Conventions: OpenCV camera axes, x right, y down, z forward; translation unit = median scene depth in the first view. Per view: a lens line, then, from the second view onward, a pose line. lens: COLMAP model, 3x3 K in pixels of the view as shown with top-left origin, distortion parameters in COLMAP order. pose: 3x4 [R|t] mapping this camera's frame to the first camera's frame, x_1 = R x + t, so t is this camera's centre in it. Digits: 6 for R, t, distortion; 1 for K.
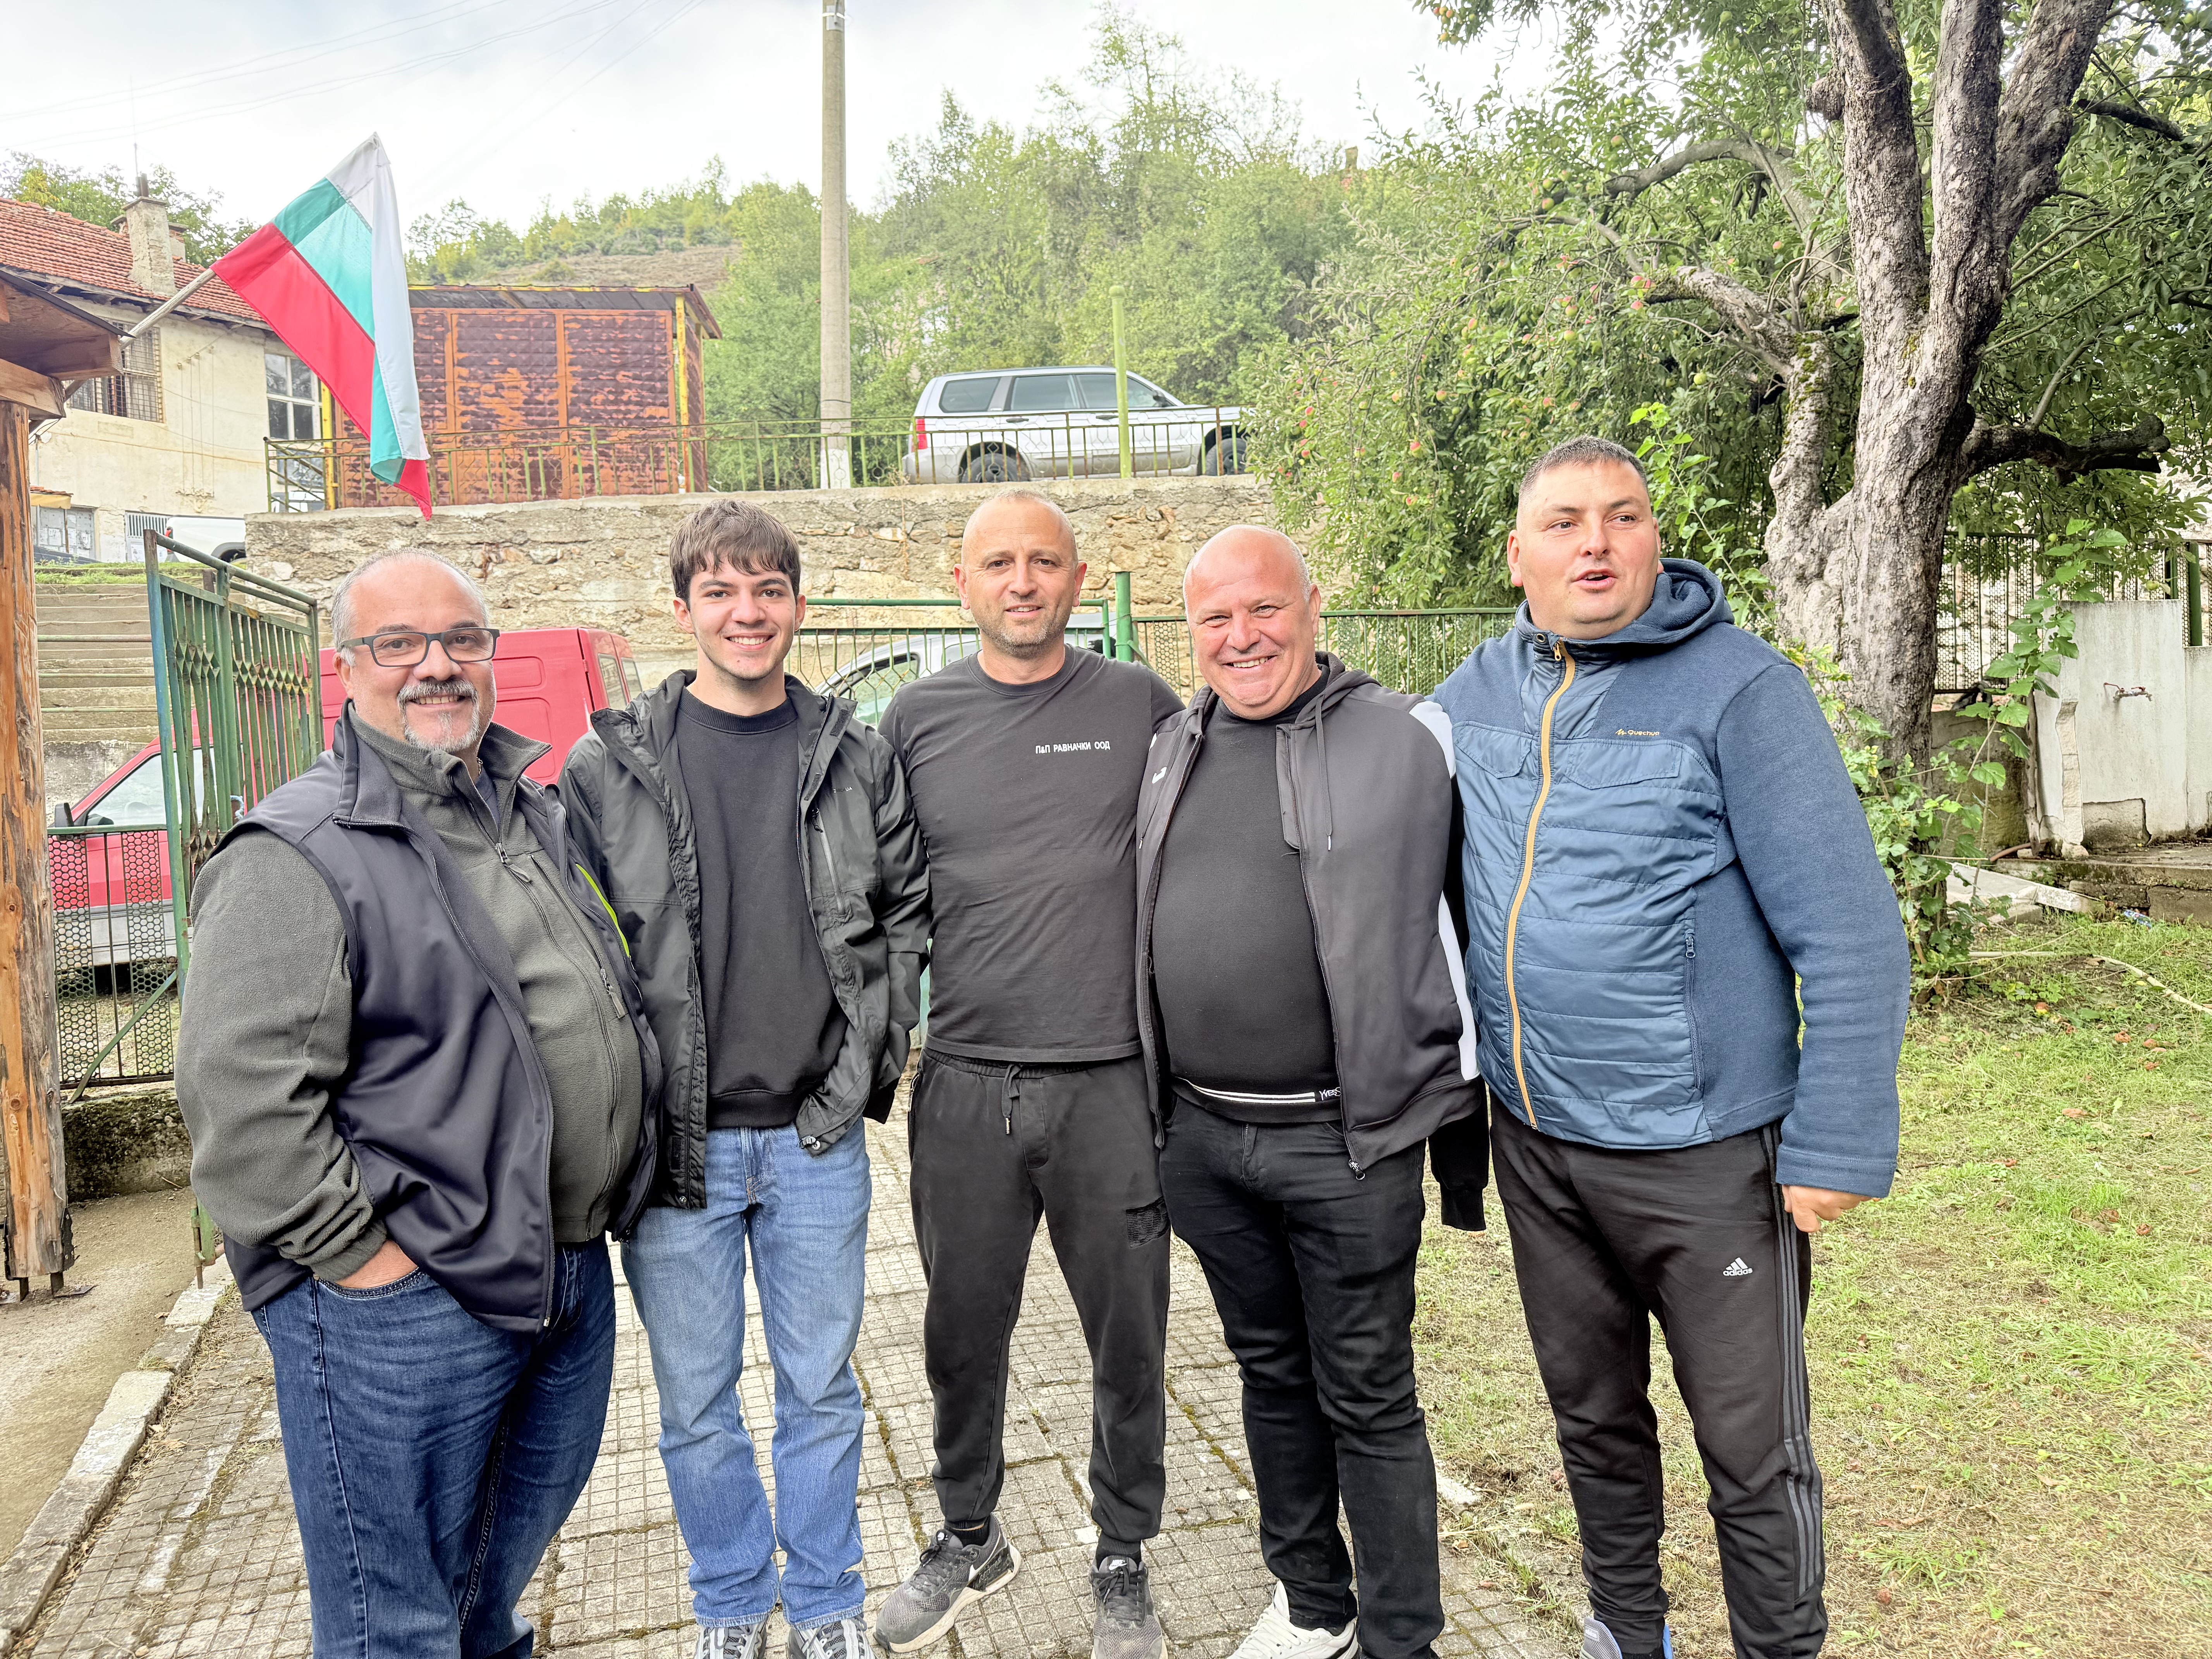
lens RADIAL K [[1609.2, 0, 1106.5], [0, 1609.2, 837.0], [0, 0, 1]] dist [0.070975, -0.074379]
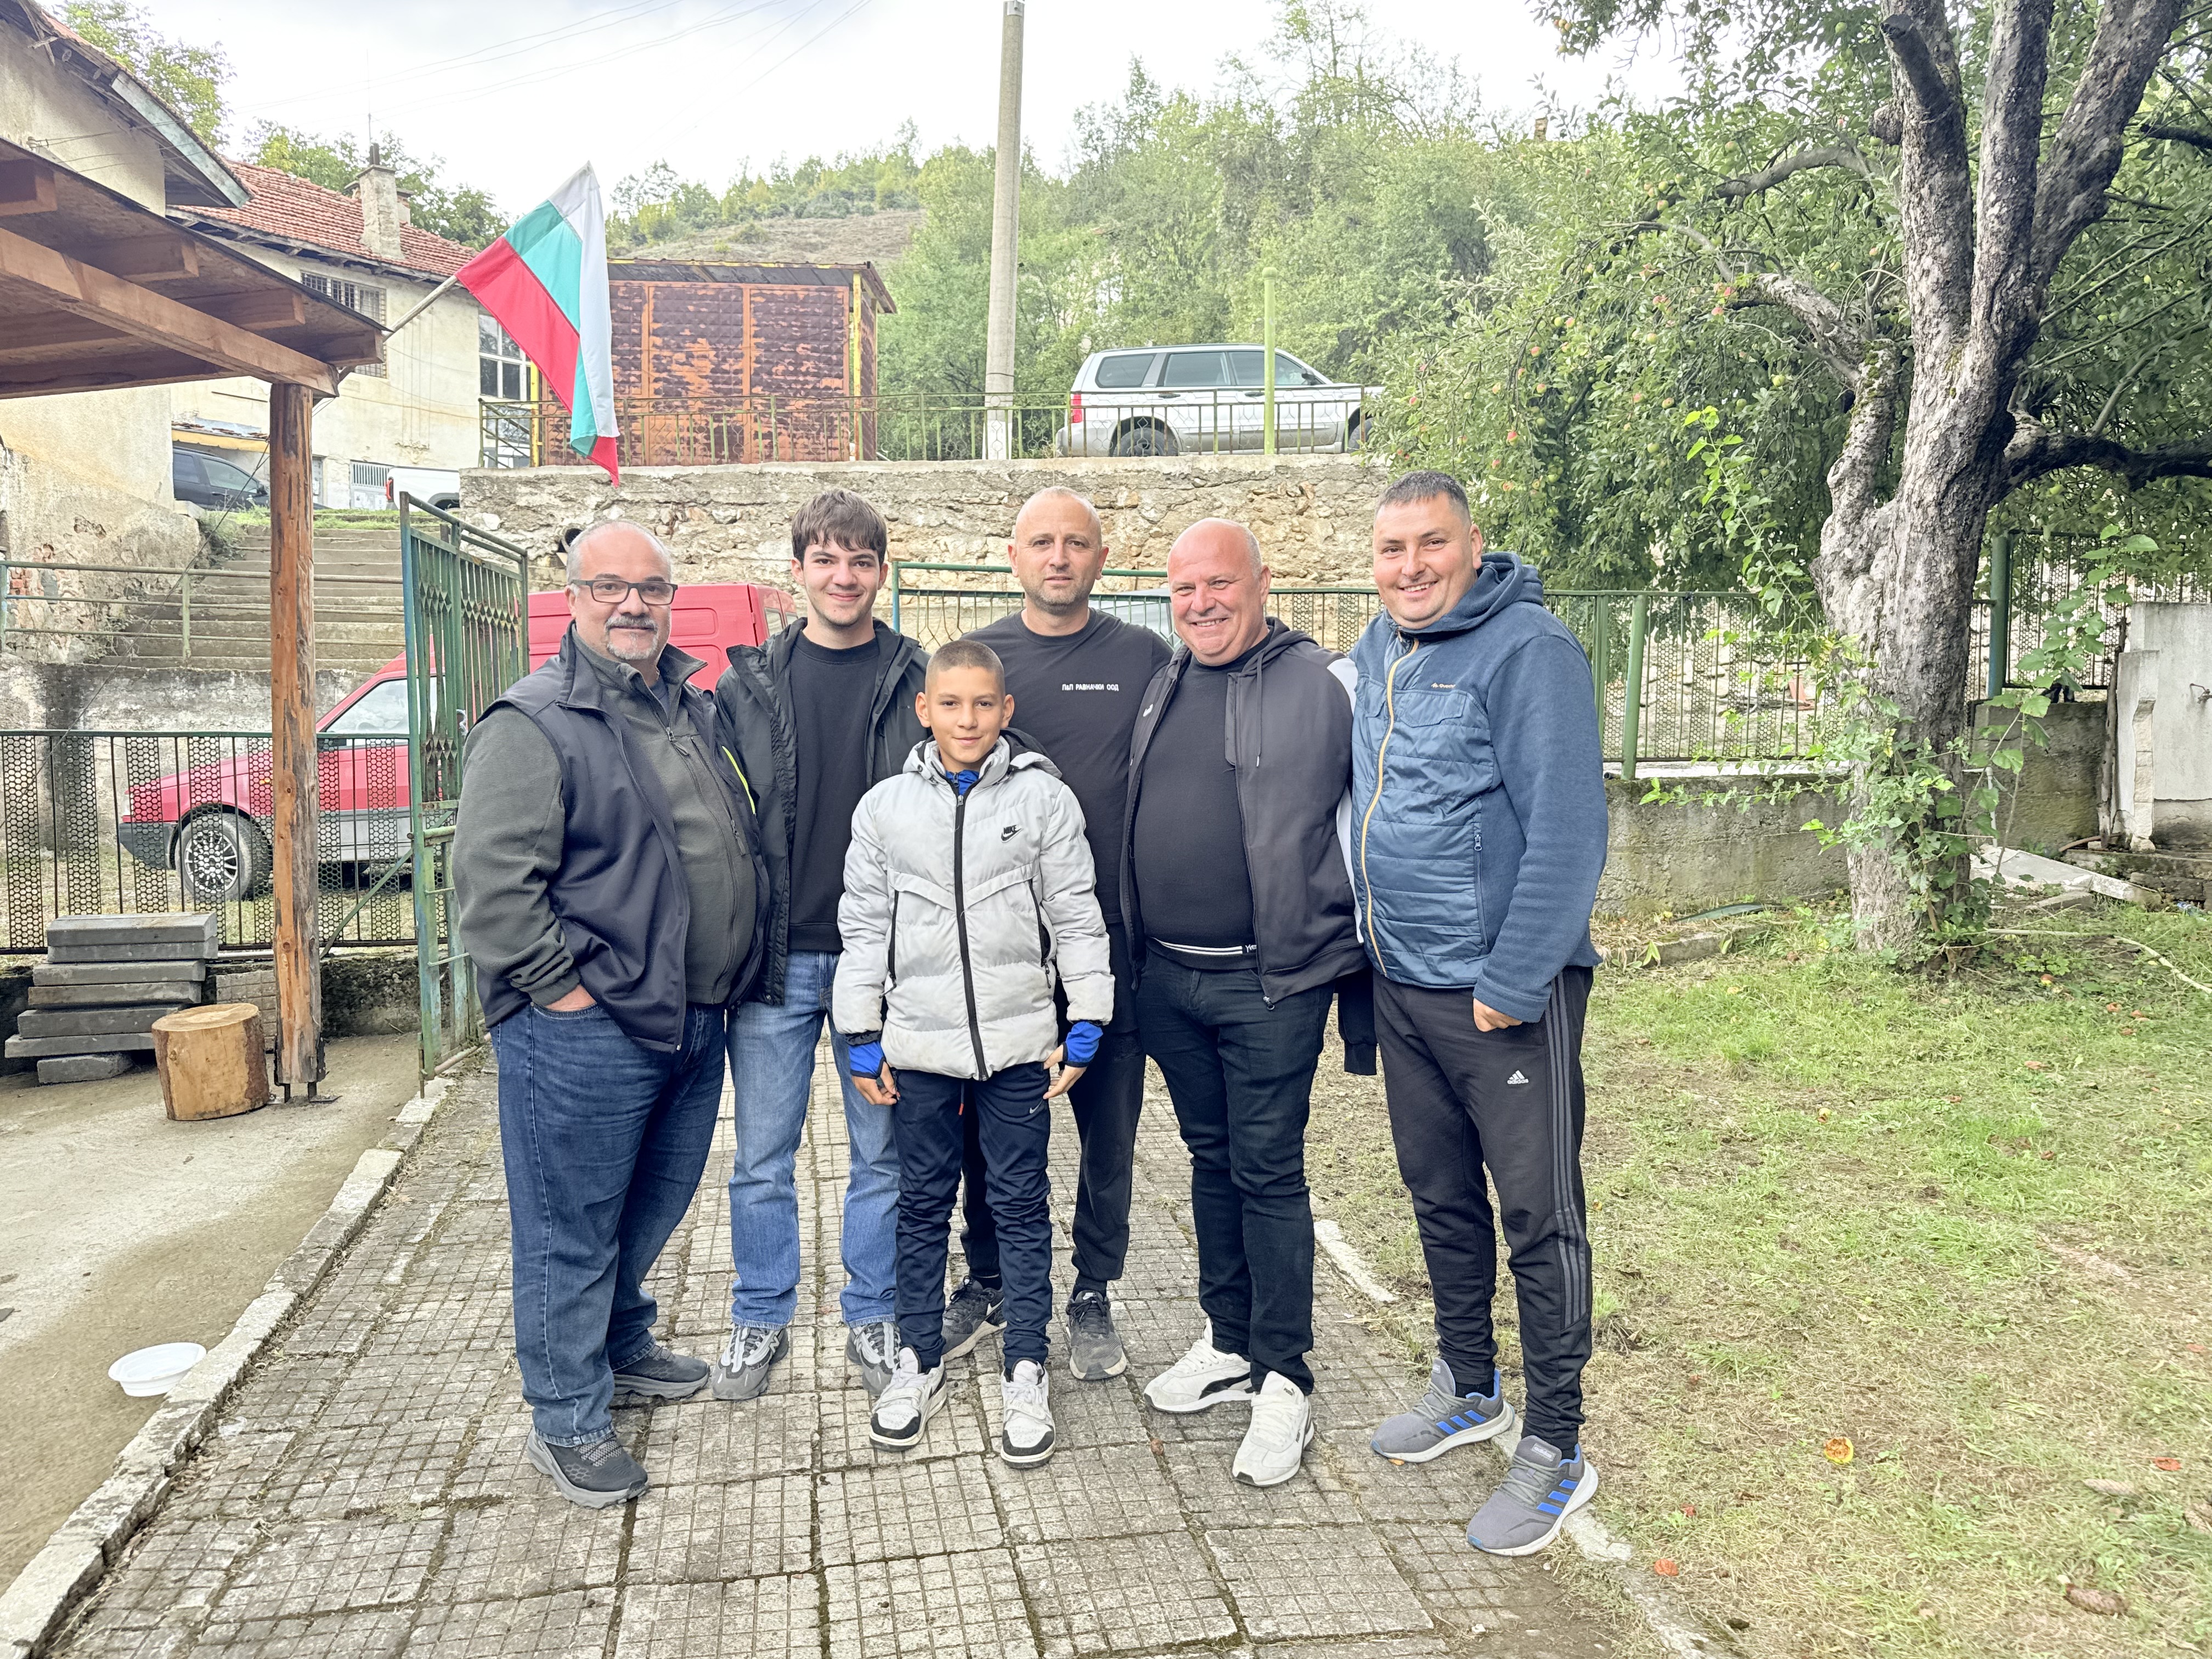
lens RADIAL K [[1690.7, 0, 1108.4], [0, 1690.7, 833.5], [0, 0, 1]] dist [0.067237, -0.030557]
pose [[0.993115, 0.048383, -0.106683, 0.037764], [-0.047404, 0.998807, 0.011693, 0.012390], [0.107121, -0.006555, 0.994224, -0.094084]]
